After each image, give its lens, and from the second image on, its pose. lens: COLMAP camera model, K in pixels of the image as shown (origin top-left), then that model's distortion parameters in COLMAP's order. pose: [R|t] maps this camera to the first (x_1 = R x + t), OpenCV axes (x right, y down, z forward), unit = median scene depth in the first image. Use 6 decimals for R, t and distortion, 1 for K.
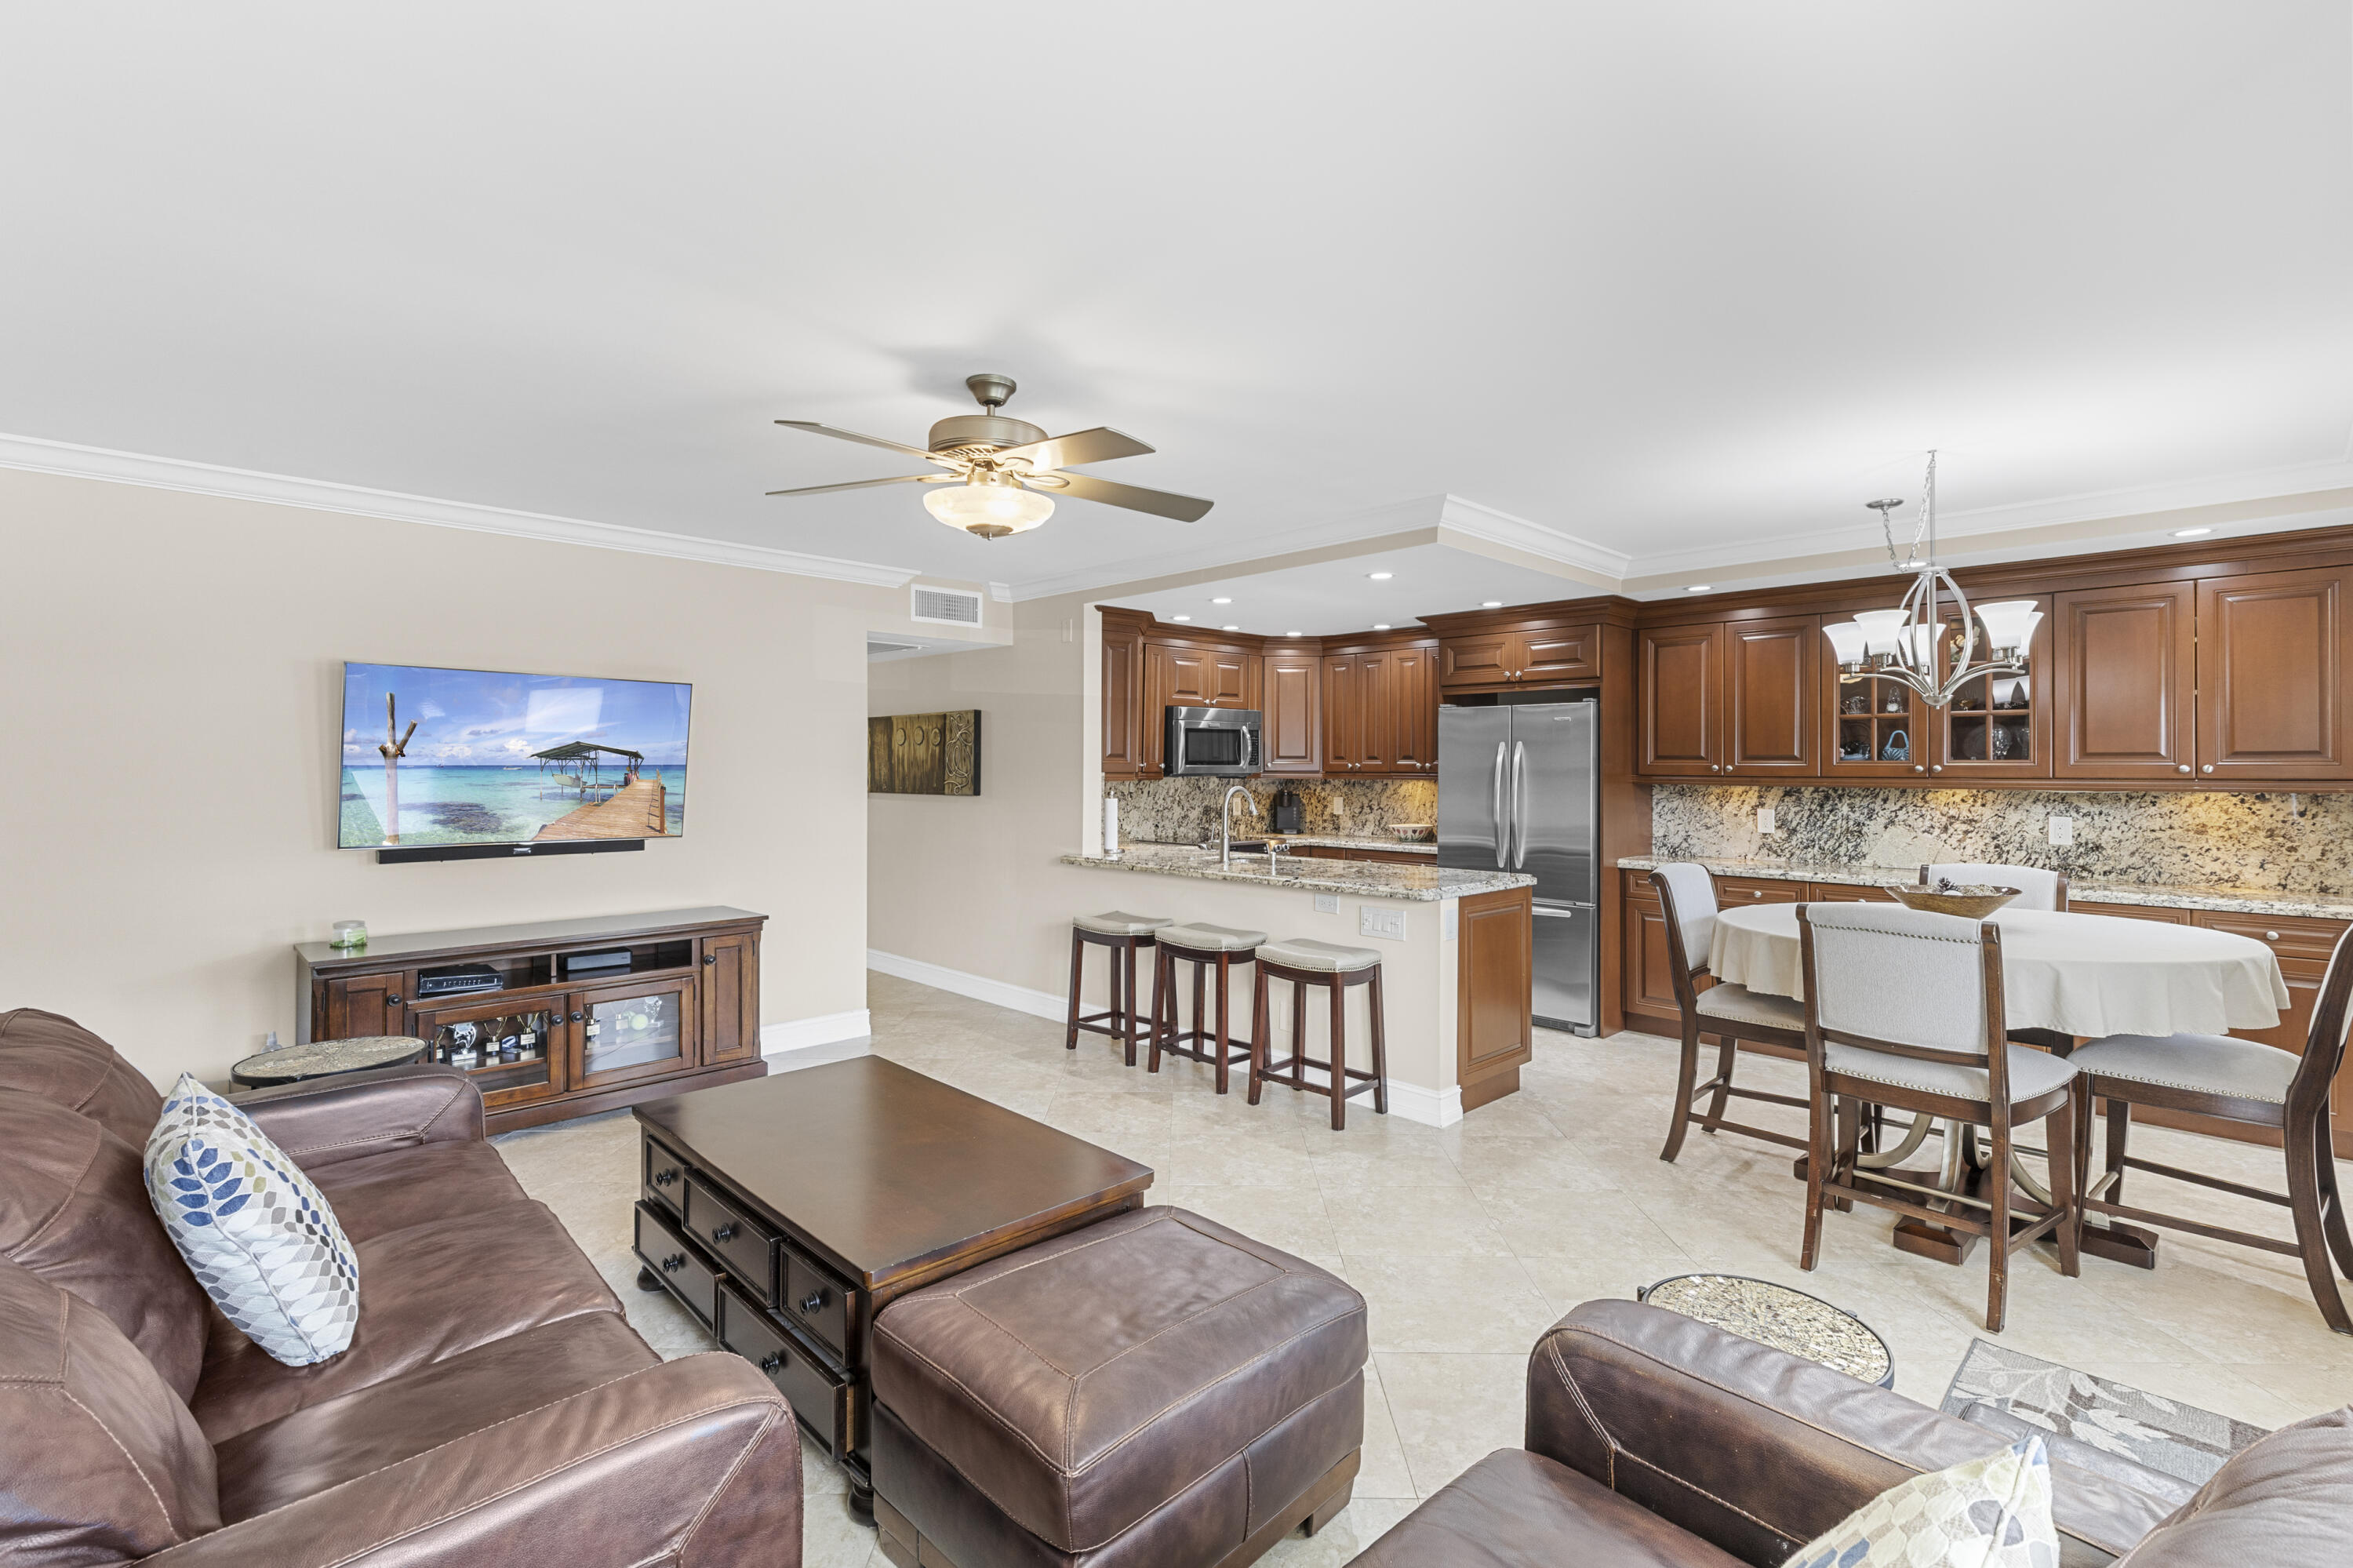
lens RADIAL K [[1050.7, 0, 1172.6], [0, 1050.7, 765.3], [0, 0, 1]] dist [-0.000962, -0.000363]
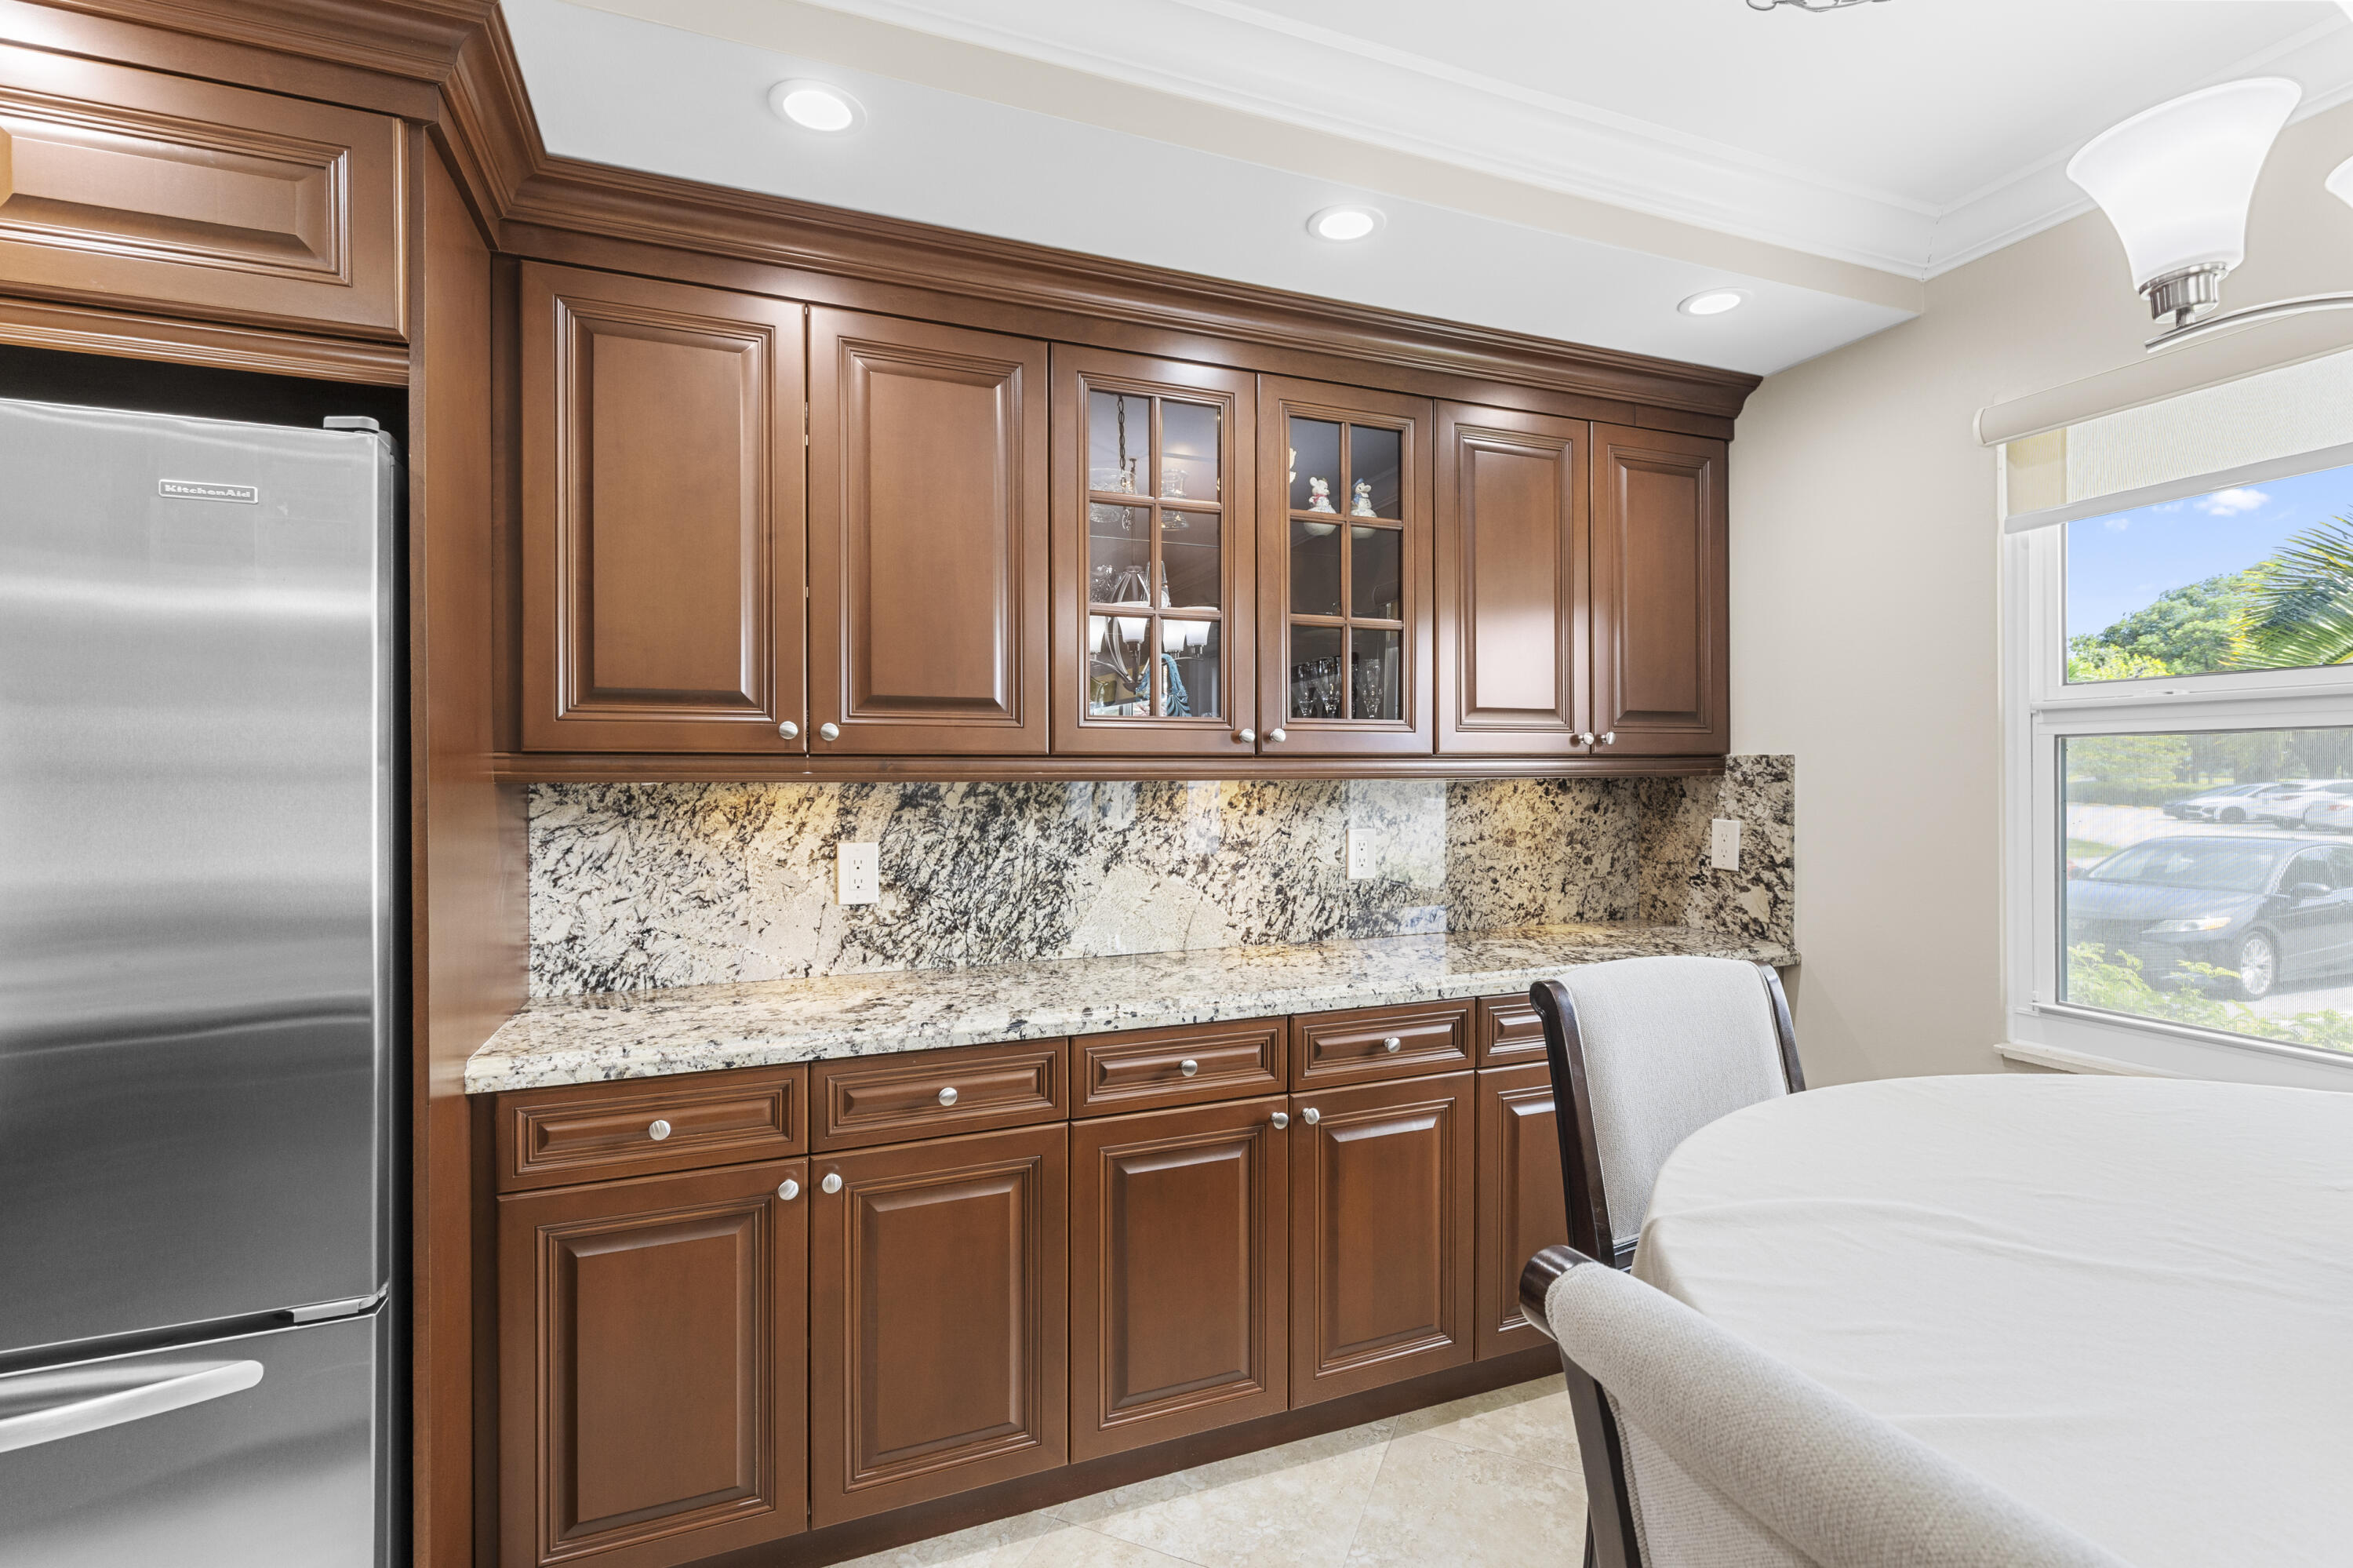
lens RADIAL K [[1059.4, 0, 1178.4], [0, 1059.4, 771.3], [0, 0, 1]] dist [0.009969, -0.000880]
pose [[0.384093, -0.000362, 0.923294, 0.250927], [0.004723, 0.999988, -0.001573, 0.016762], [-0.923282, 0.004965, 0.384090, 0.751387]]
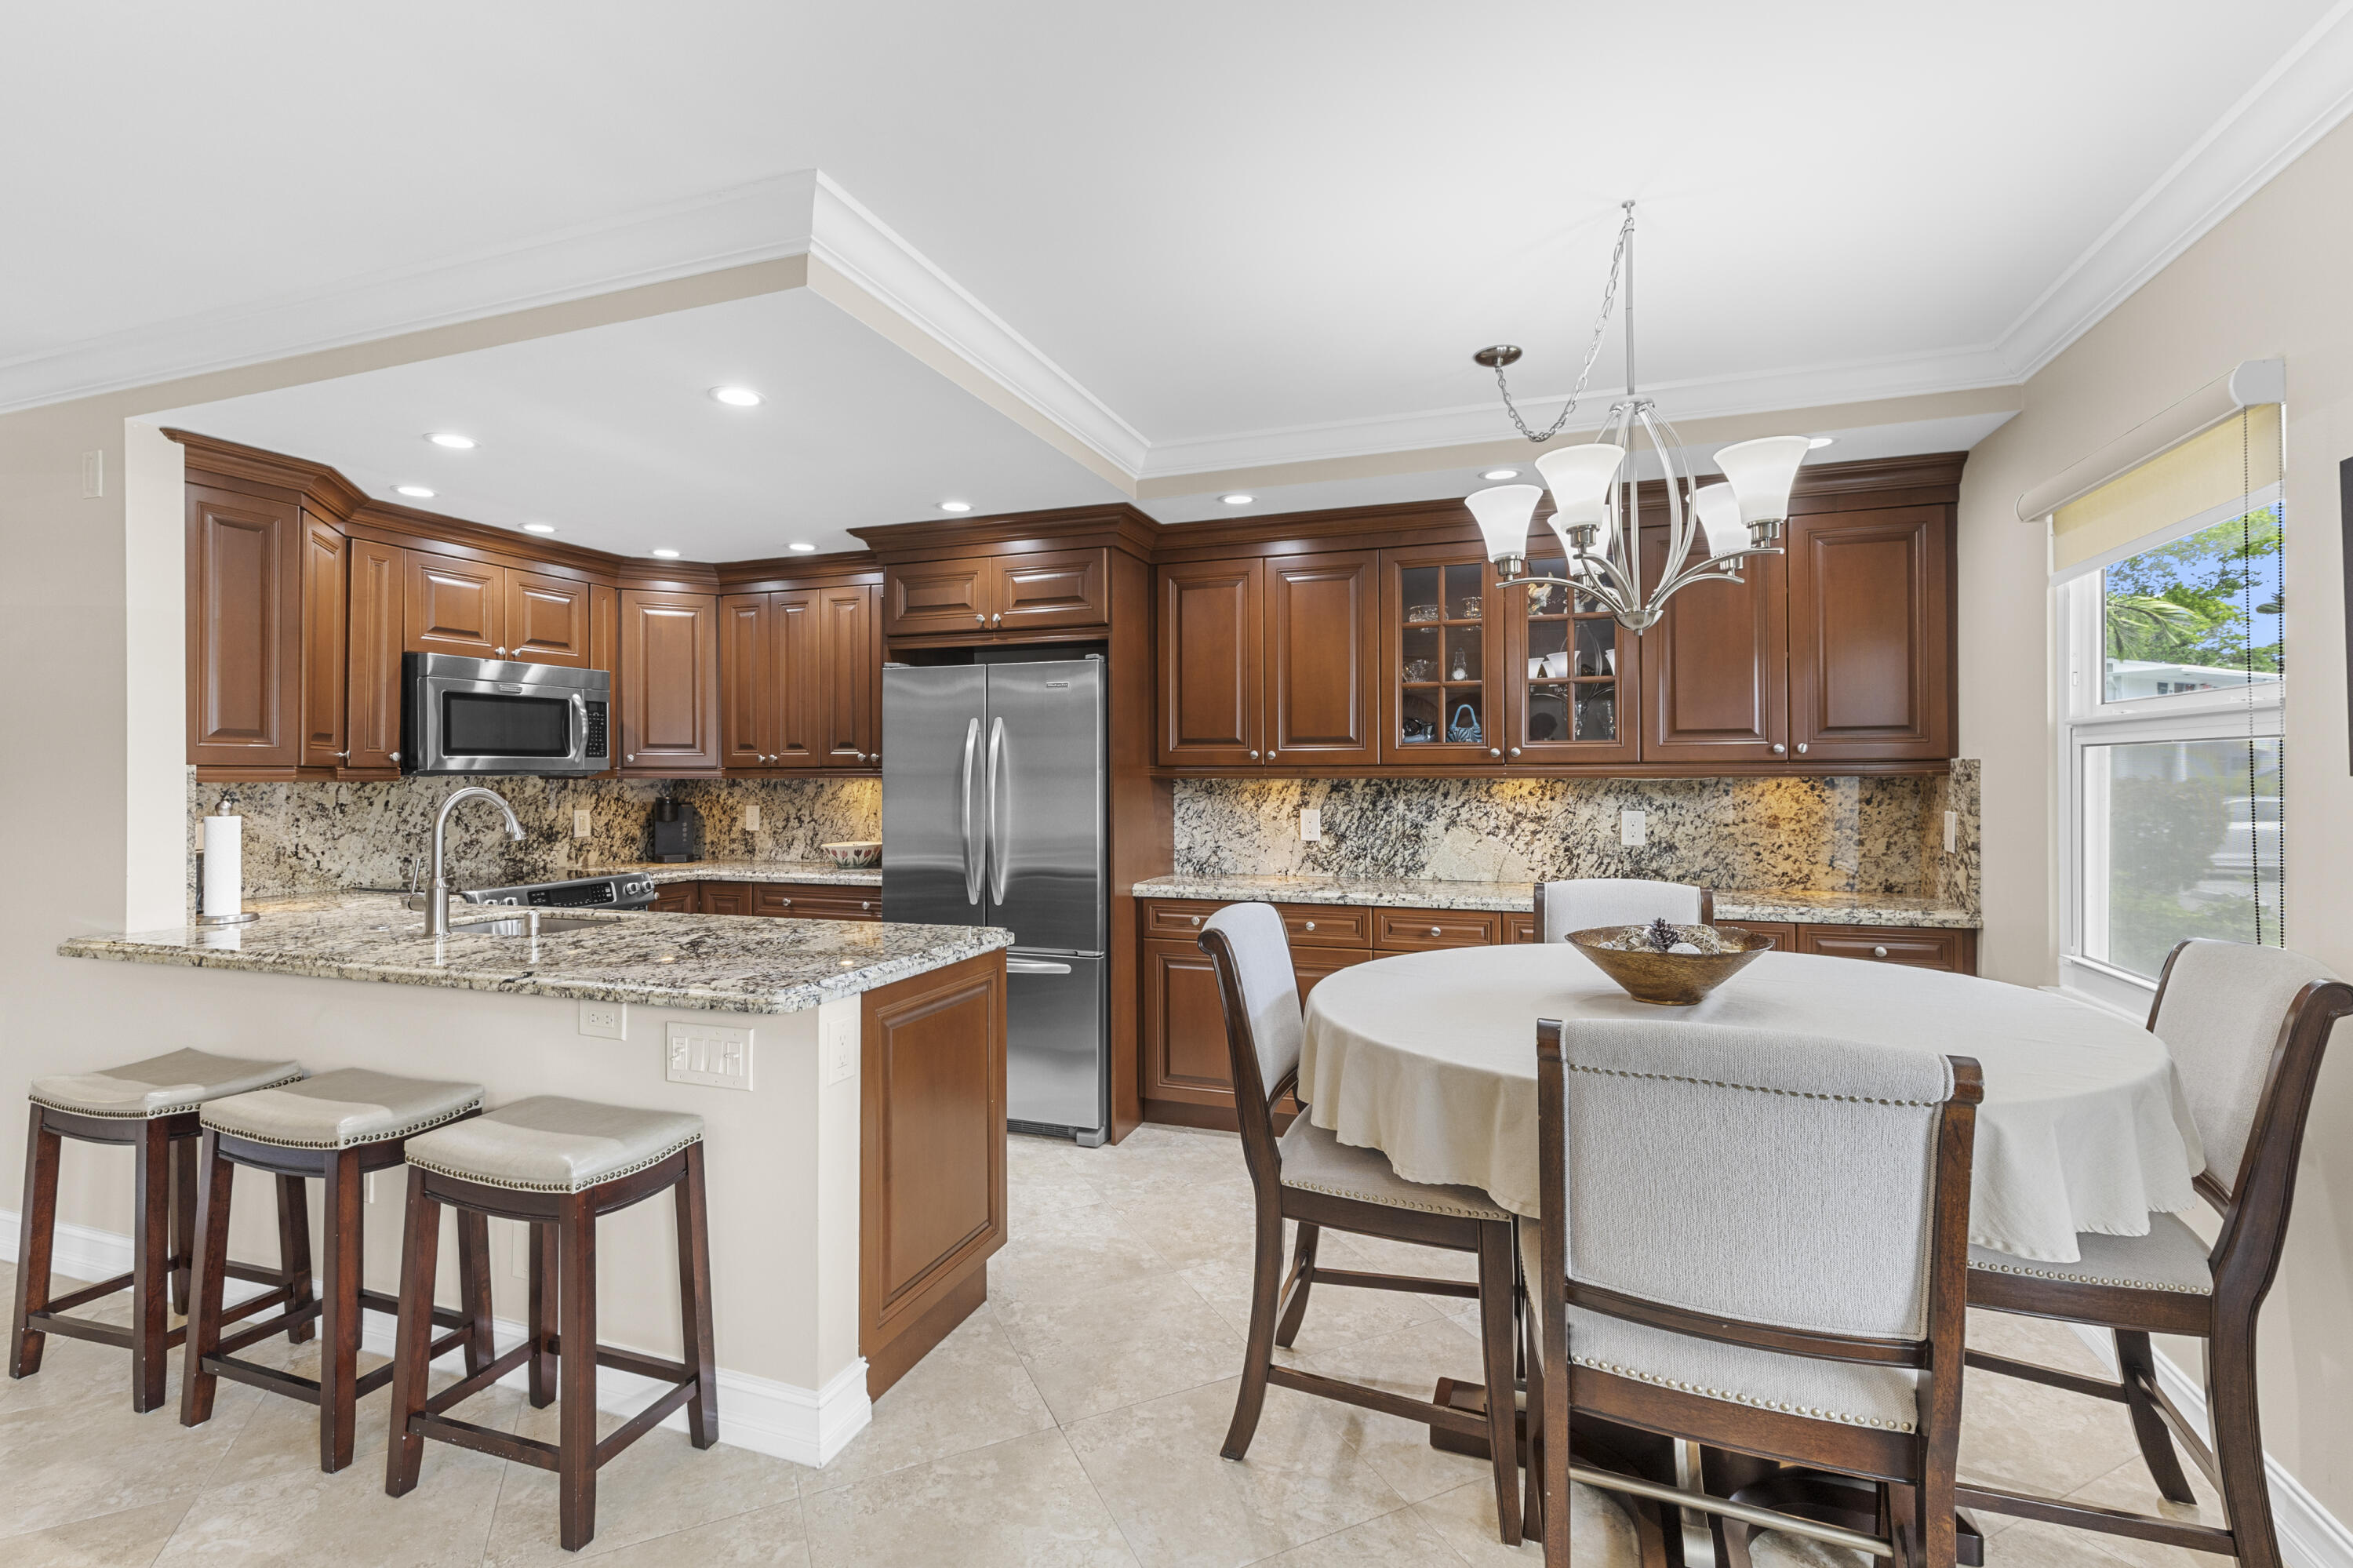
lens RADIAL K [[1049.7, 0, 1178.0], [0, 1049.7, 772.2], [0, 0, 1]] dist [0.006390, -0.001376]
pose [[0.896949, -0.005709, 0.442098, 0.143562], [0.006359, 0.999980, 0.000010, 0.014336], [-0.442089, 0.002802, 0.896967, 0.363562]]
